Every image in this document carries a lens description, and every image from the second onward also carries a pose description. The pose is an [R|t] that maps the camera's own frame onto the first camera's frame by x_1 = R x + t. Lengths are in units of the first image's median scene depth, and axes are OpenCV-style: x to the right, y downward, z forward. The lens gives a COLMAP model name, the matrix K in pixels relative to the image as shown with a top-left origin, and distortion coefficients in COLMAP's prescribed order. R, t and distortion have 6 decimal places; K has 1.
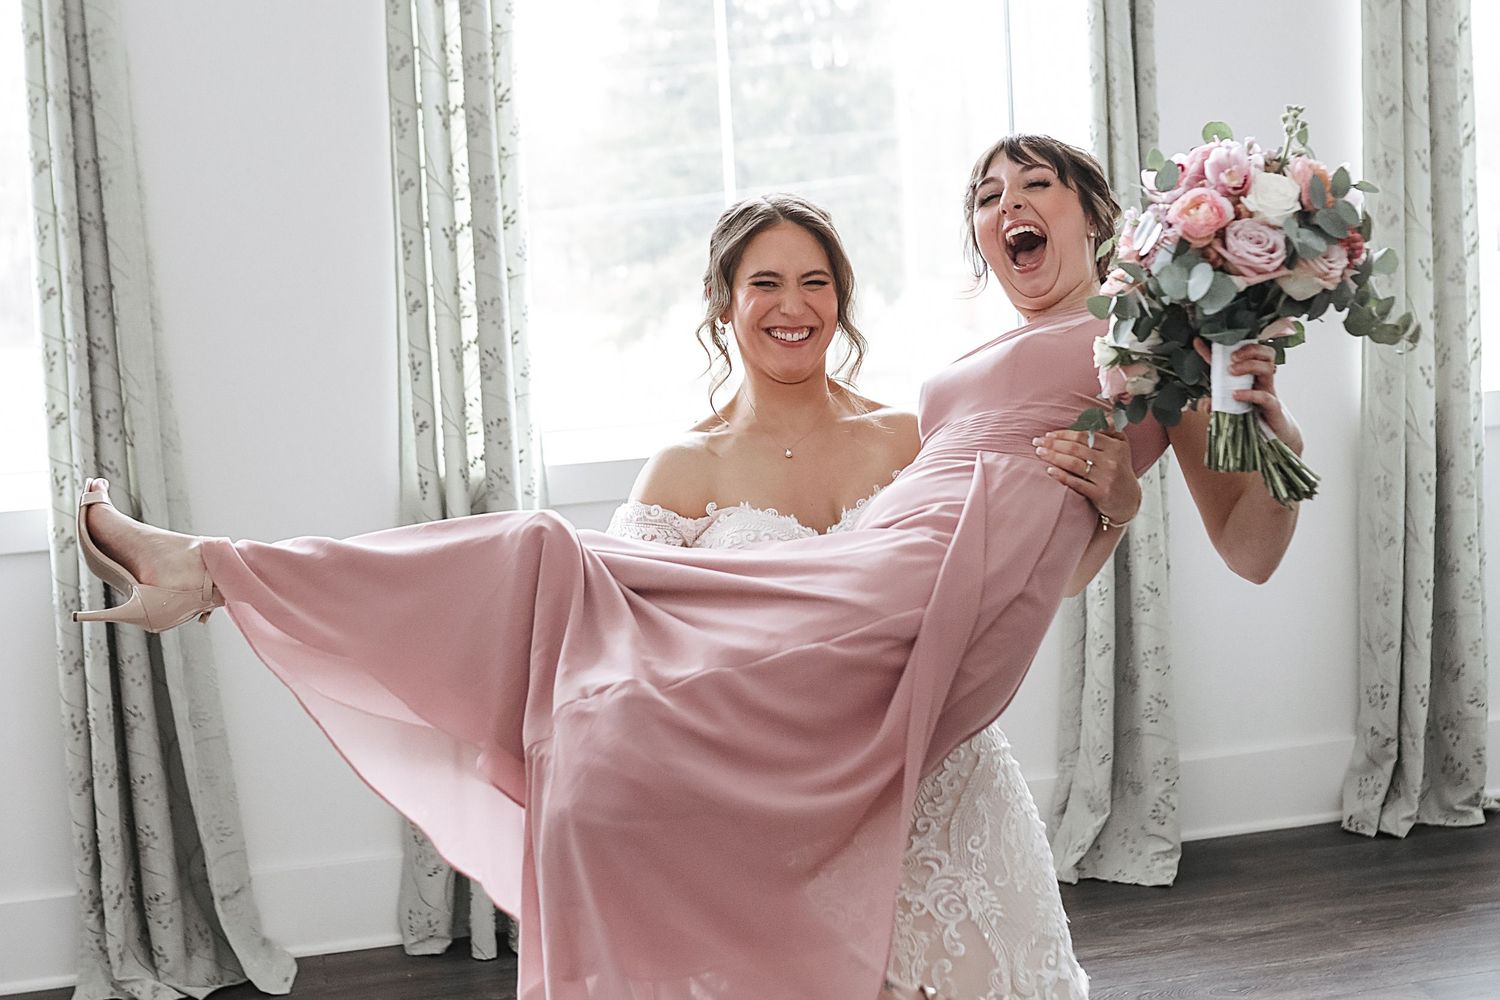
lens RADIAL K [[2134.5, 0, 752.5], [0, 2134.5, 372.2], [0, 0, 1]] dist [-0.052763, 0.019624]
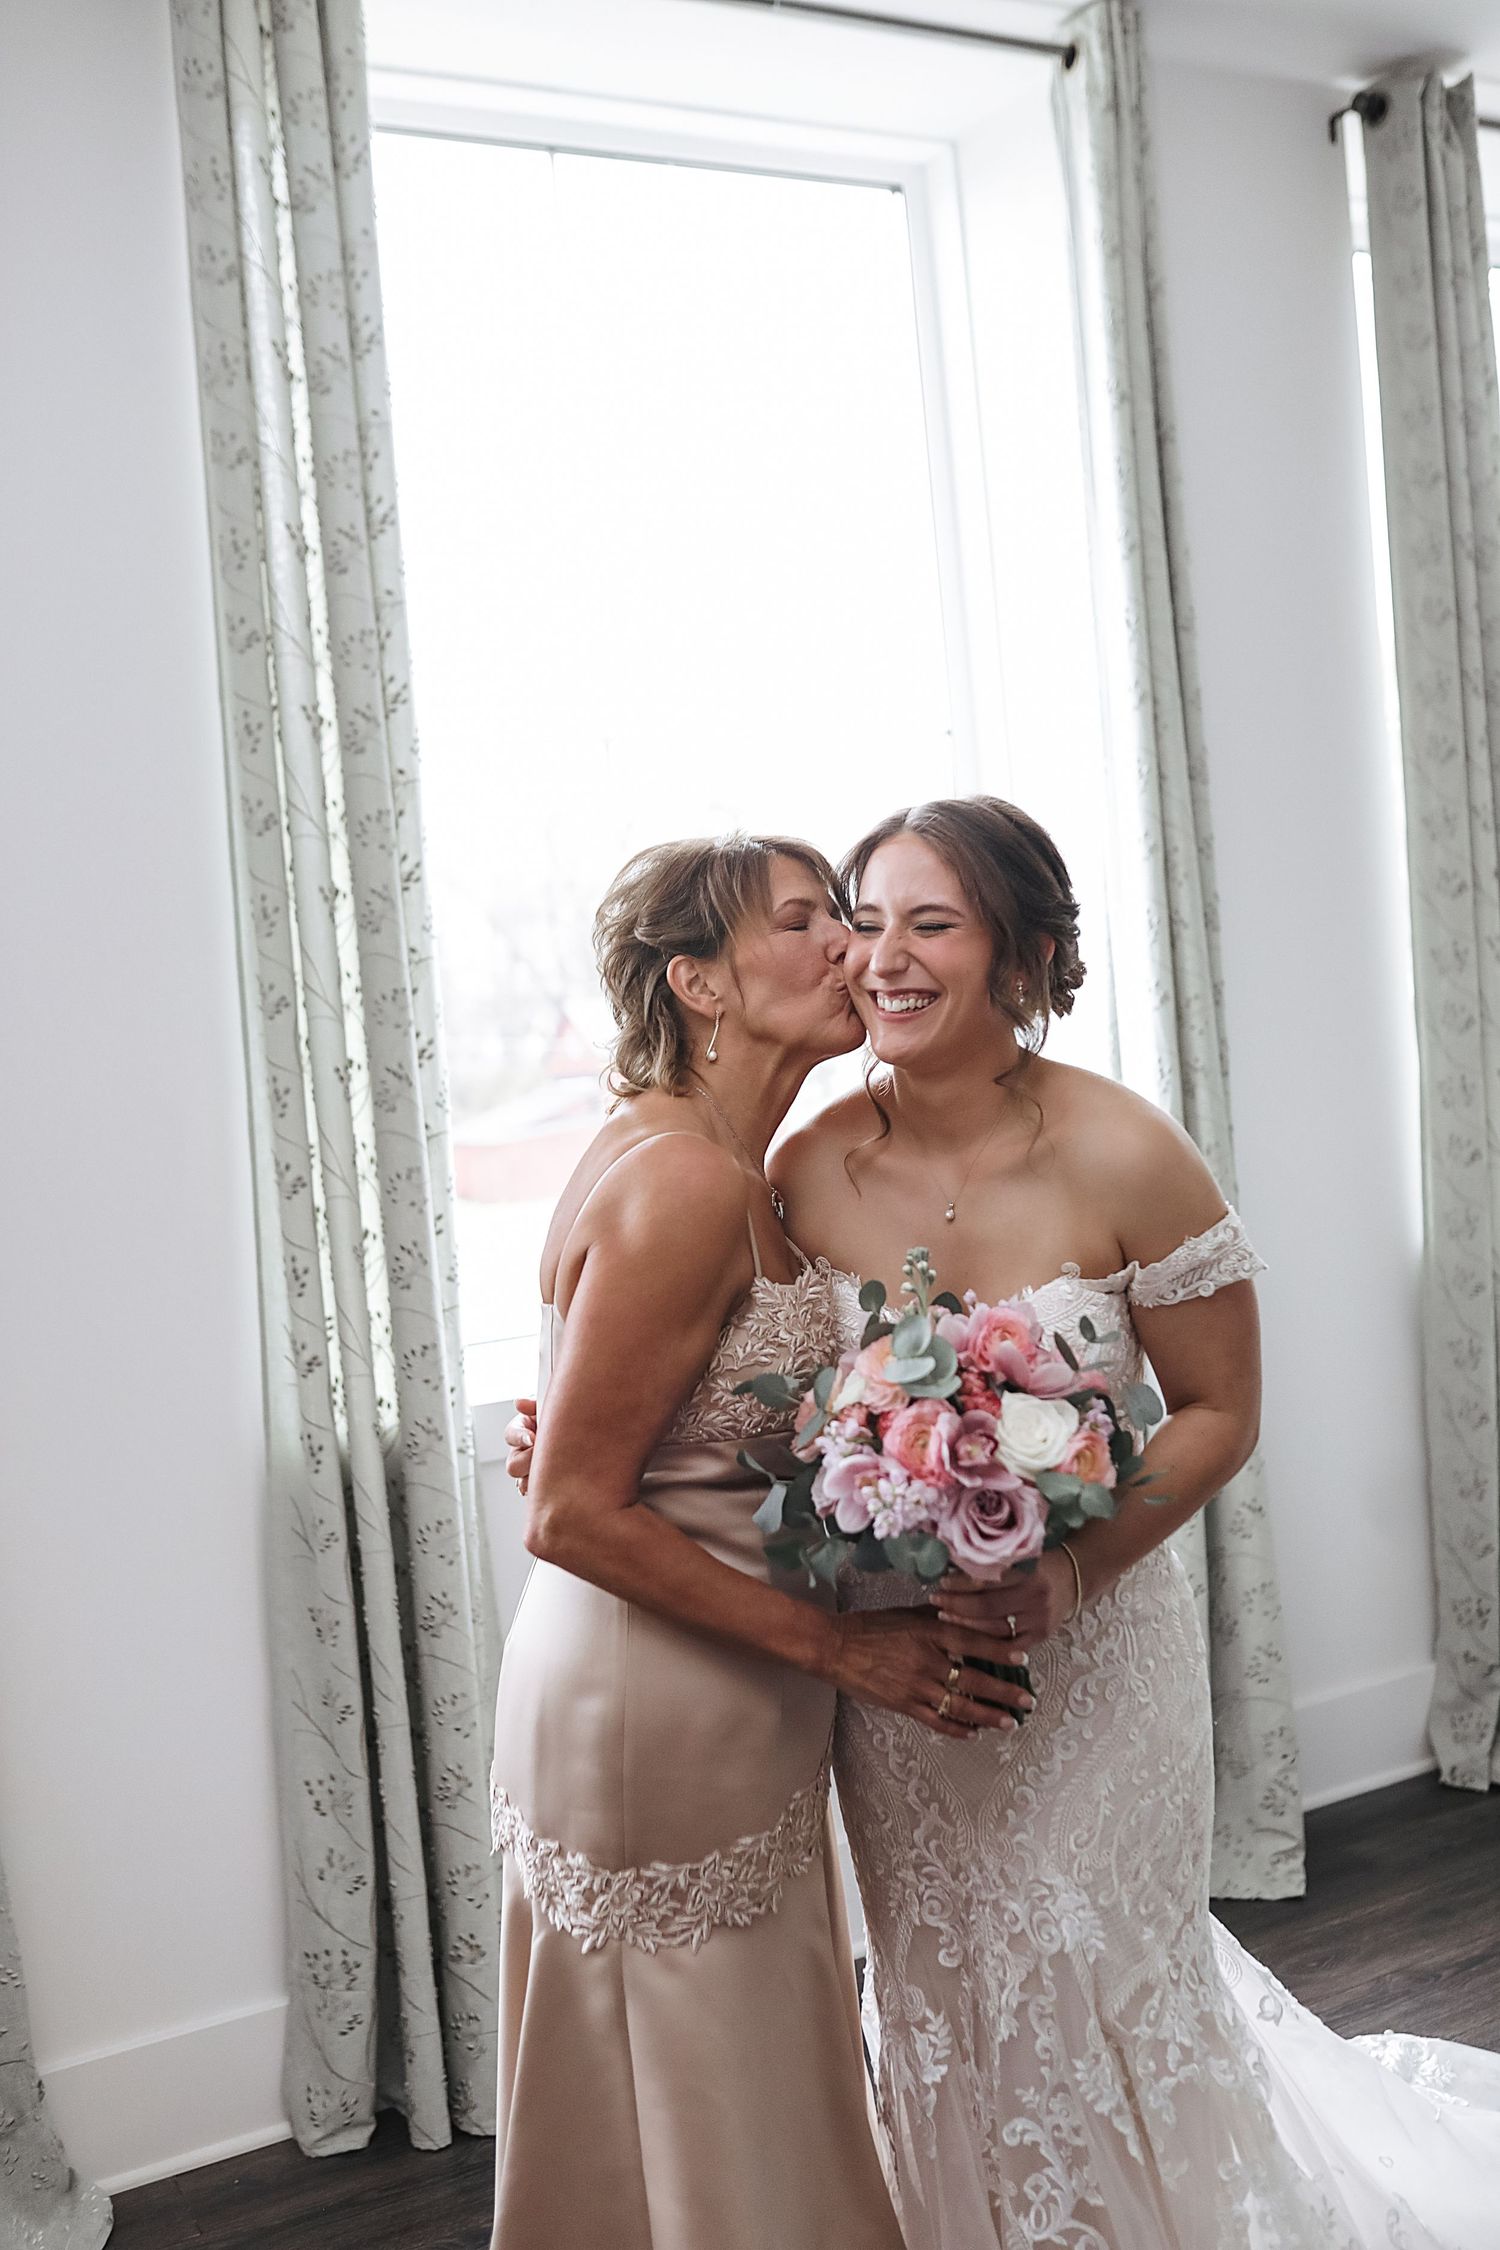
lens RADIAL K [[2131.4, 0, 750.0], [0, 2131.4, 1125.0], [0, 0, 1]] dist [-0.065852, 0.094258]
pose [[0.969976, -0.041539, 0.239626, -0.162864], [0.054664, 0.997332, -0.048384, -0.008882], [-0.236977, 0.060030, 0.969659, 0.287240]]
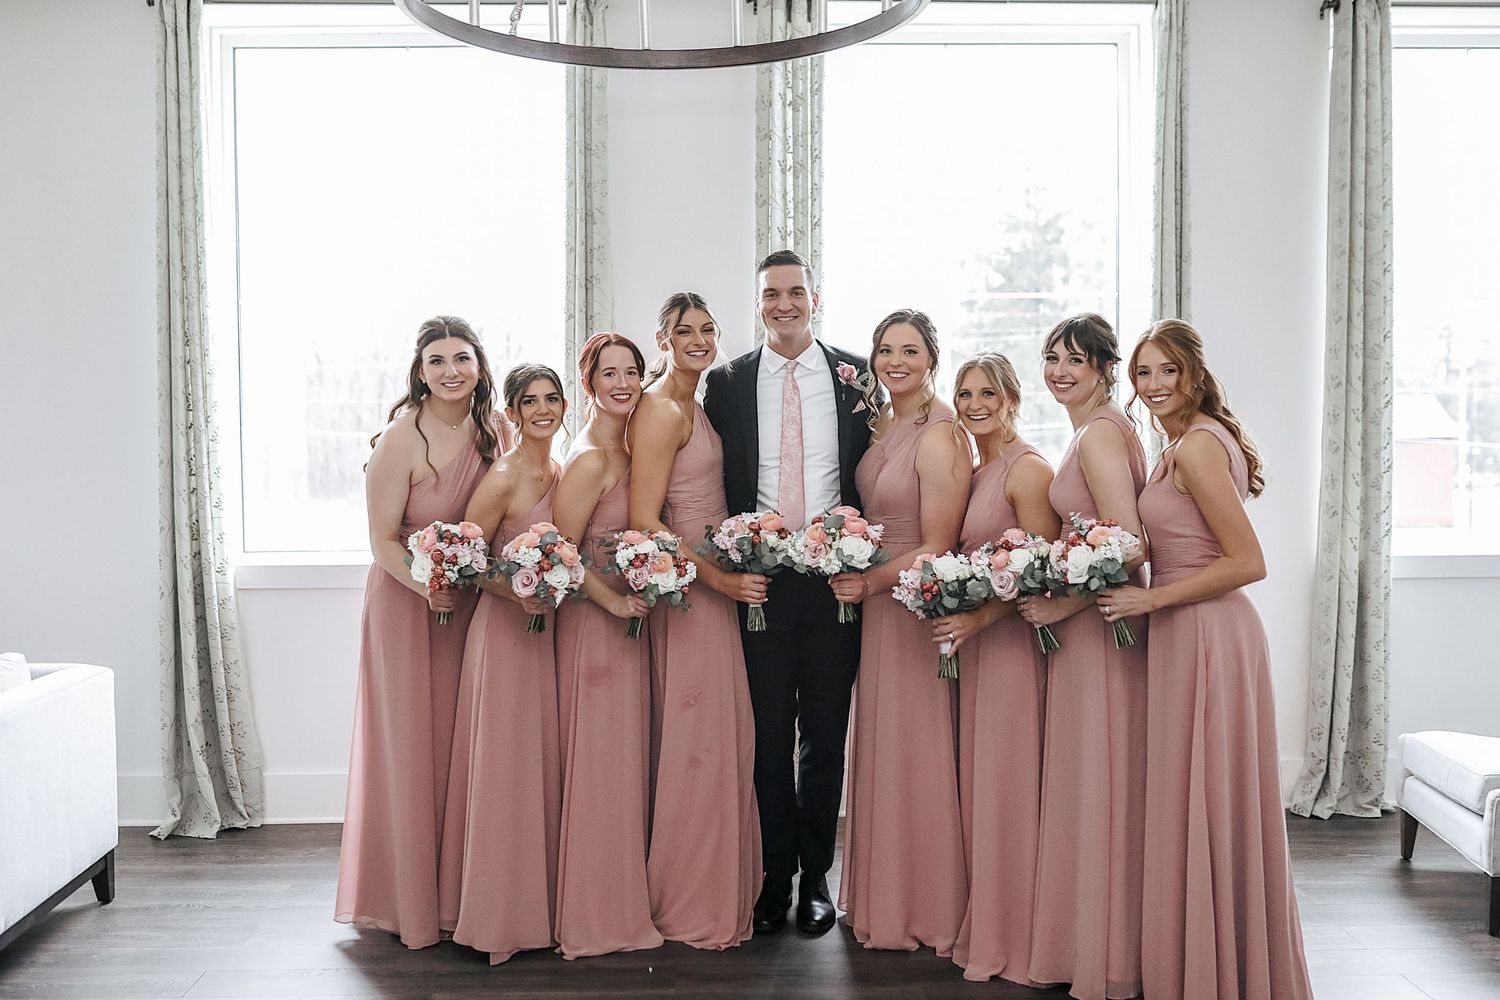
lens RADIAL K [[1497.1, 0, 743.8], [0, 1497.1, 494.1], [0, 0, 1]] dist [-0.078059, 0.127515]
pose [[0.977568, 0.056131, -0.203005, 0.084185], [-0.063048, 0.997624, -0.027761, 0.026447], [0.200964, 0.039938, 0.978784, -0.248437]]
